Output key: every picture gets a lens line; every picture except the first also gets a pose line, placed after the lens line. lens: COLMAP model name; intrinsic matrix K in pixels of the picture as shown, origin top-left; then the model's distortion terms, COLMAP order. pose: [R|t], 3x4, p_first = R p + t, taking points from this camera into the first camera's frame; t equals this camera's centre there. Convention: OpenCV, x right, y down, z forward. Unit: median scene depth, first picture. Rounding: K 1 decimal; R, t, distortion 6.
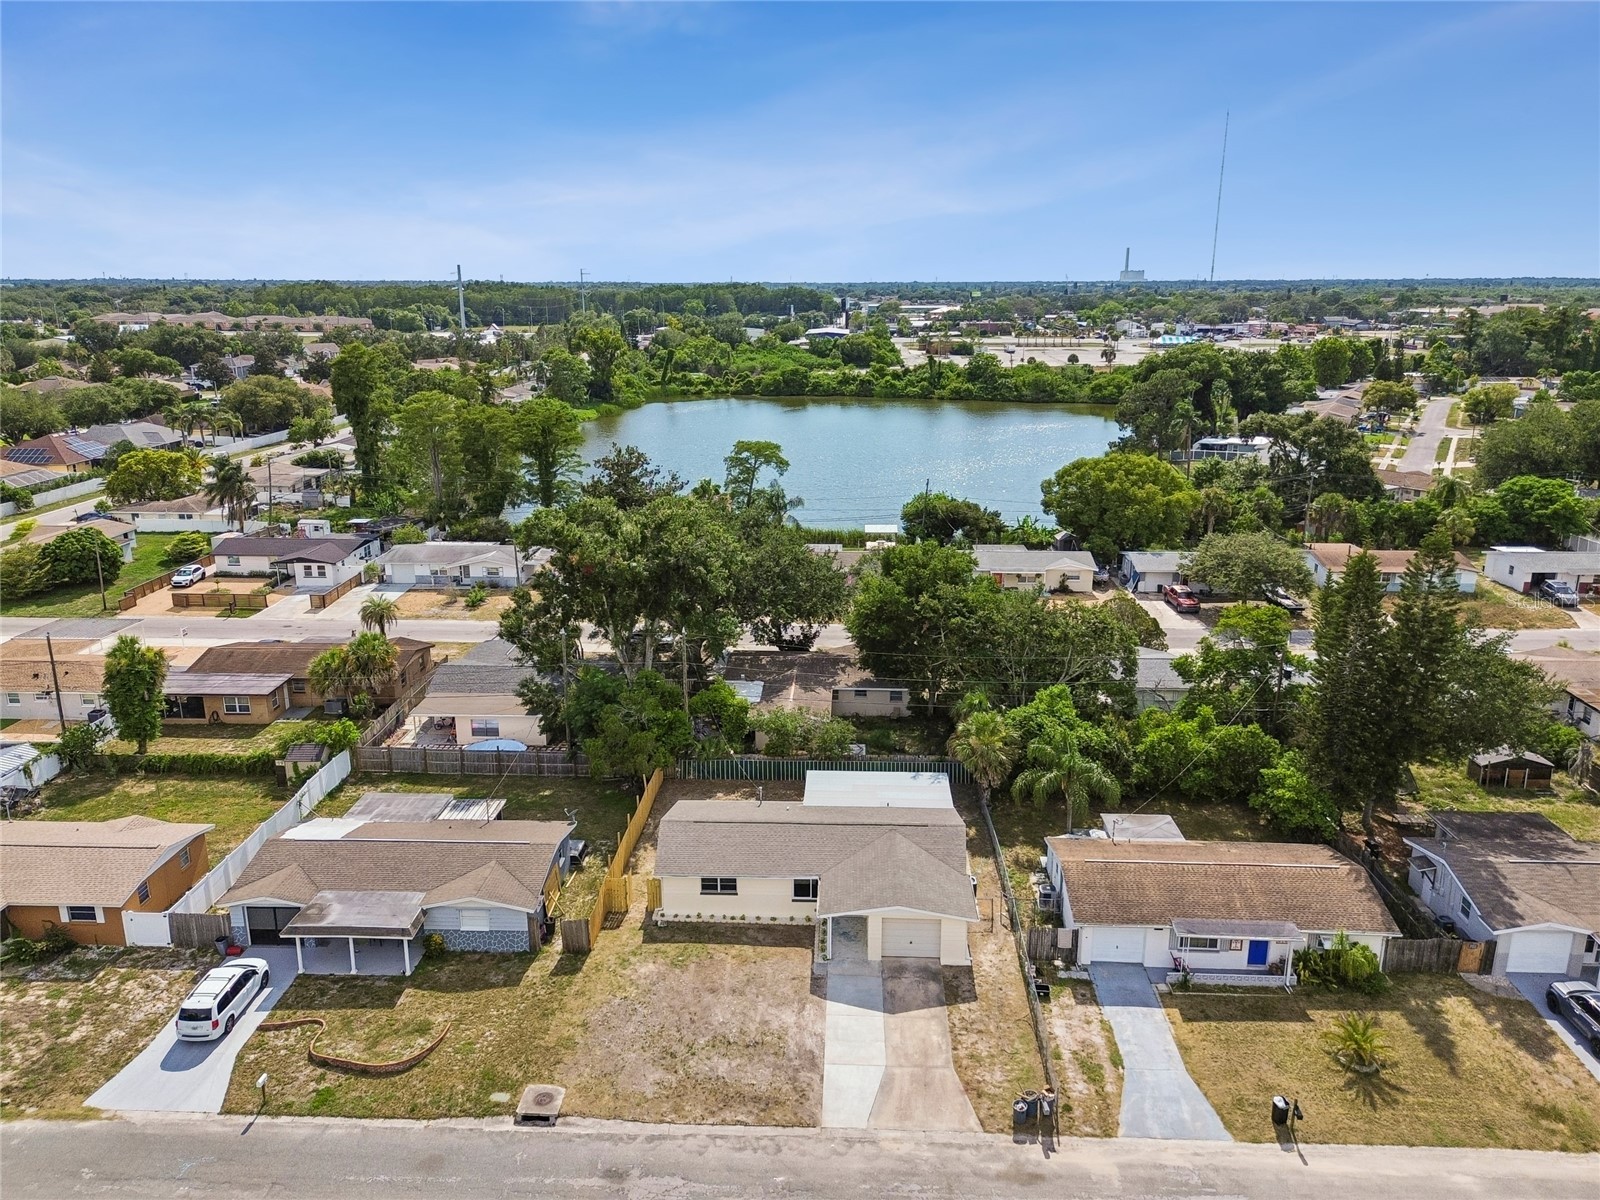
lens RADIAL K [[1150.2, 0, 800.0], [0, 1150.2, 600.0], [0, 0, 1]] dist [0.067277, -0.066925]
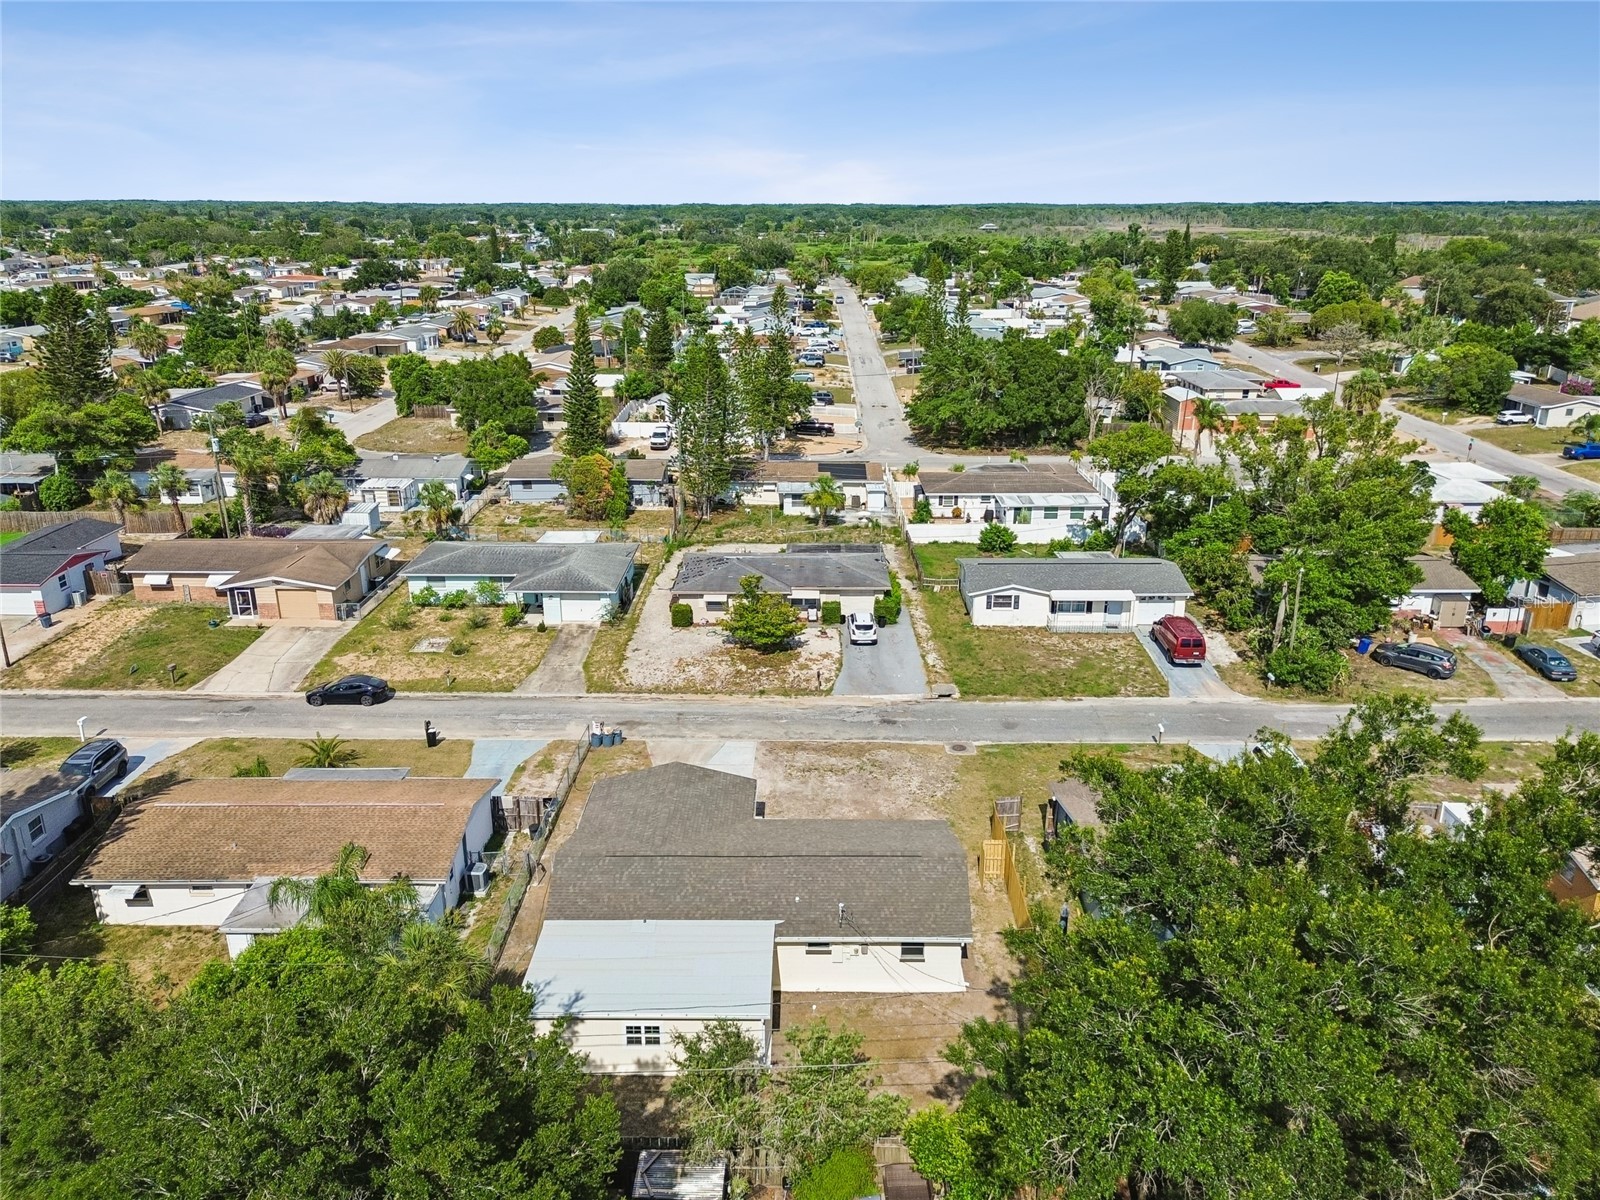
lens RADIAL K [[1150.2, 0, 800.0], [0, 1150.2, 600.0], [0, 0, 1]] dist [0.067277, -0.066925]
pose [[-0.999294, 0.013280, -0.035154, 0.010472], [-0.008854, 0.825921, 0.563716, -0.393274], [0.036521, 0.563629, -0.825220, 1.652901]]
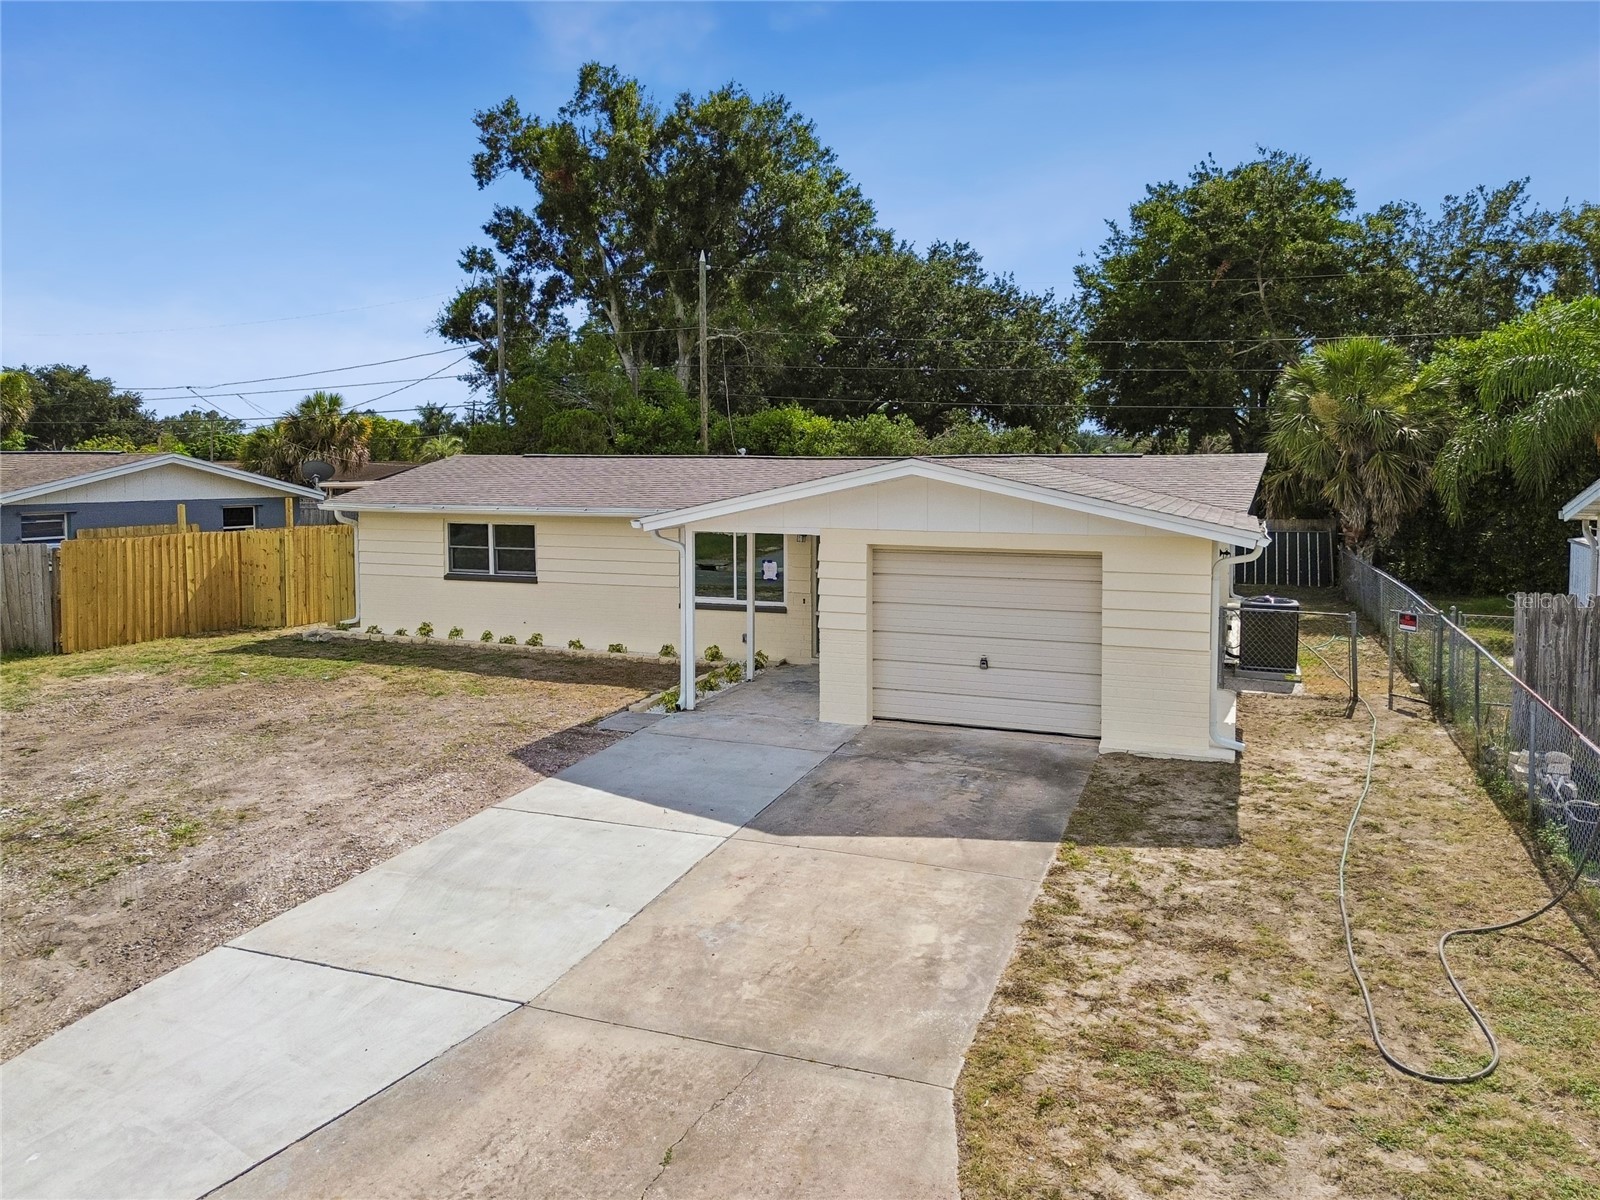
lens RADIAL K [[1156.7, 0, 797.8], [0, 1156.7, 538.8], [0, 0, 1]] dist [0.068857, -0.064832]
pose [[0.948991, 0.023643, -0.314416, 0.132371], [-0.086730, 0.978291, -0.188213, 0.311761], [0.303141, 0.205881, 0.930440, 0.724947]]
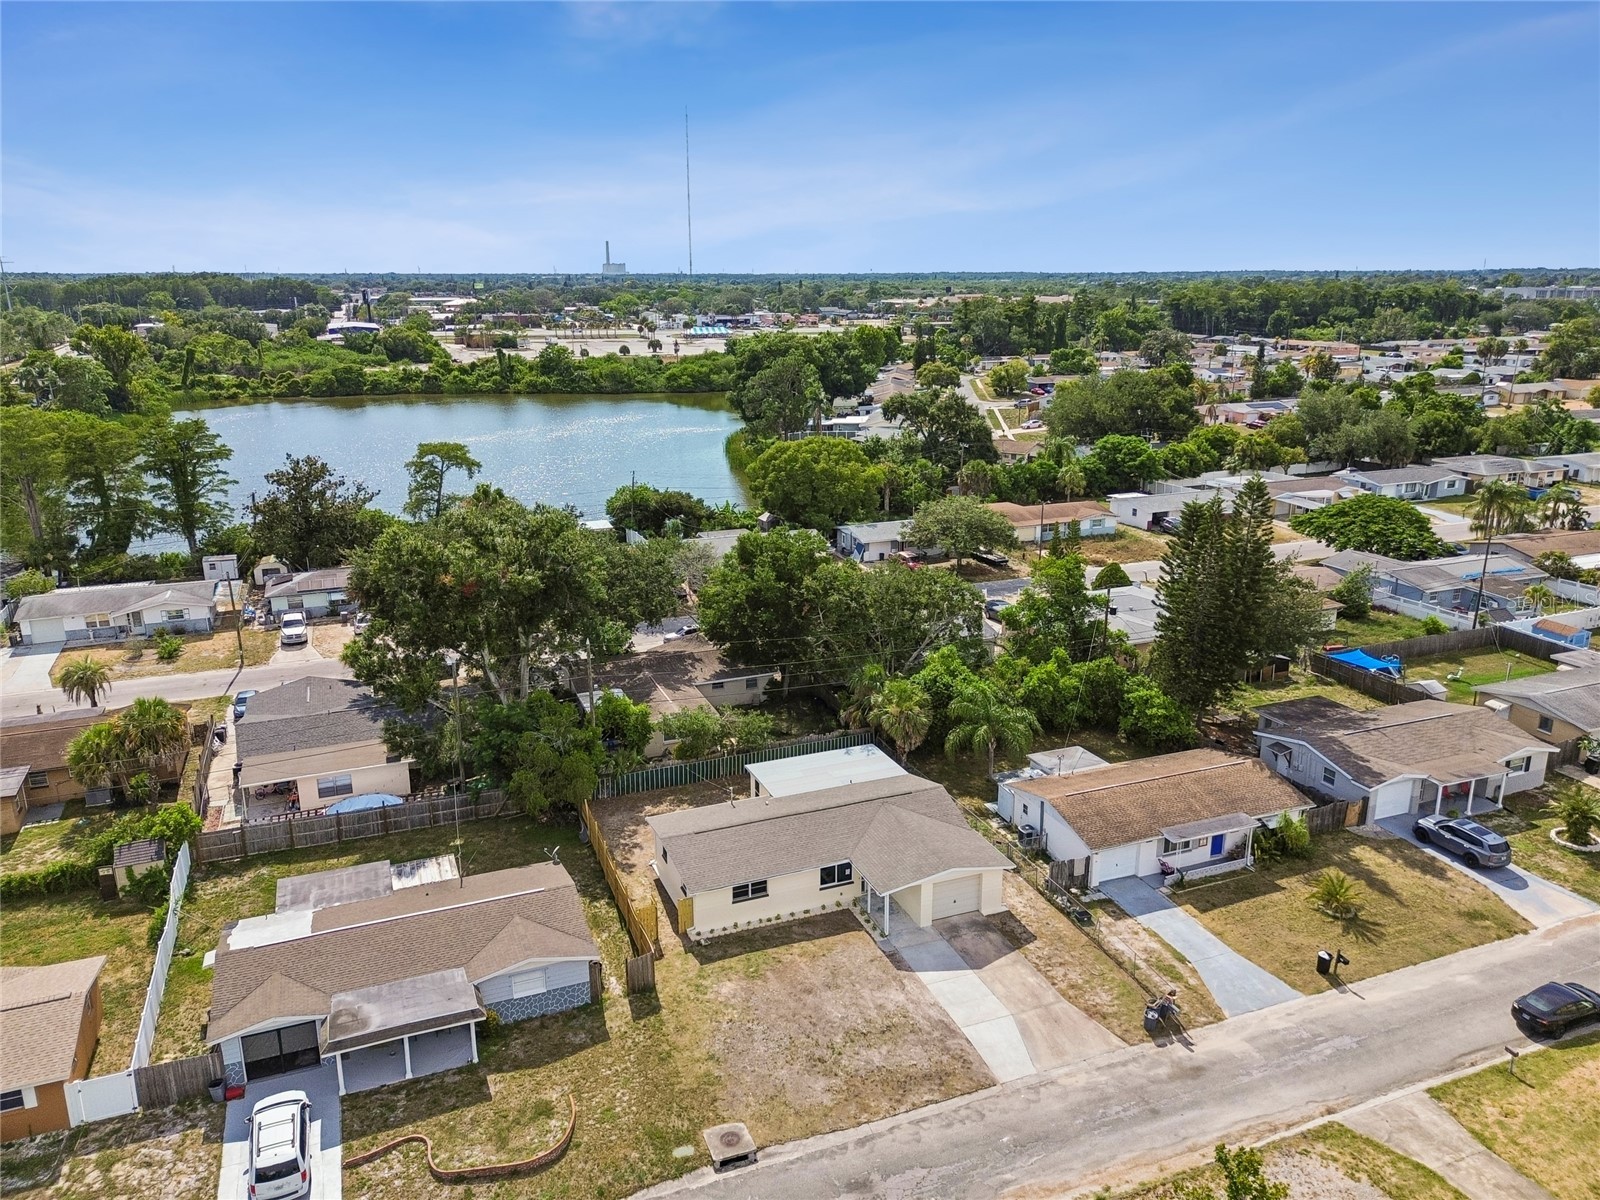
lens RADIAL K [[1150.2, 0, 800.0], [0, 1150.2, 600.0], [0, 0, 1]] dist [0.067277, -0.066925]
pose [[0.911246, -0.114228, 0.395705, -0.402626], [0.111762, 0.993301, 0.029366, -0.020541], [-0.396409, 0.017466, 0.917908, 0.088508]]
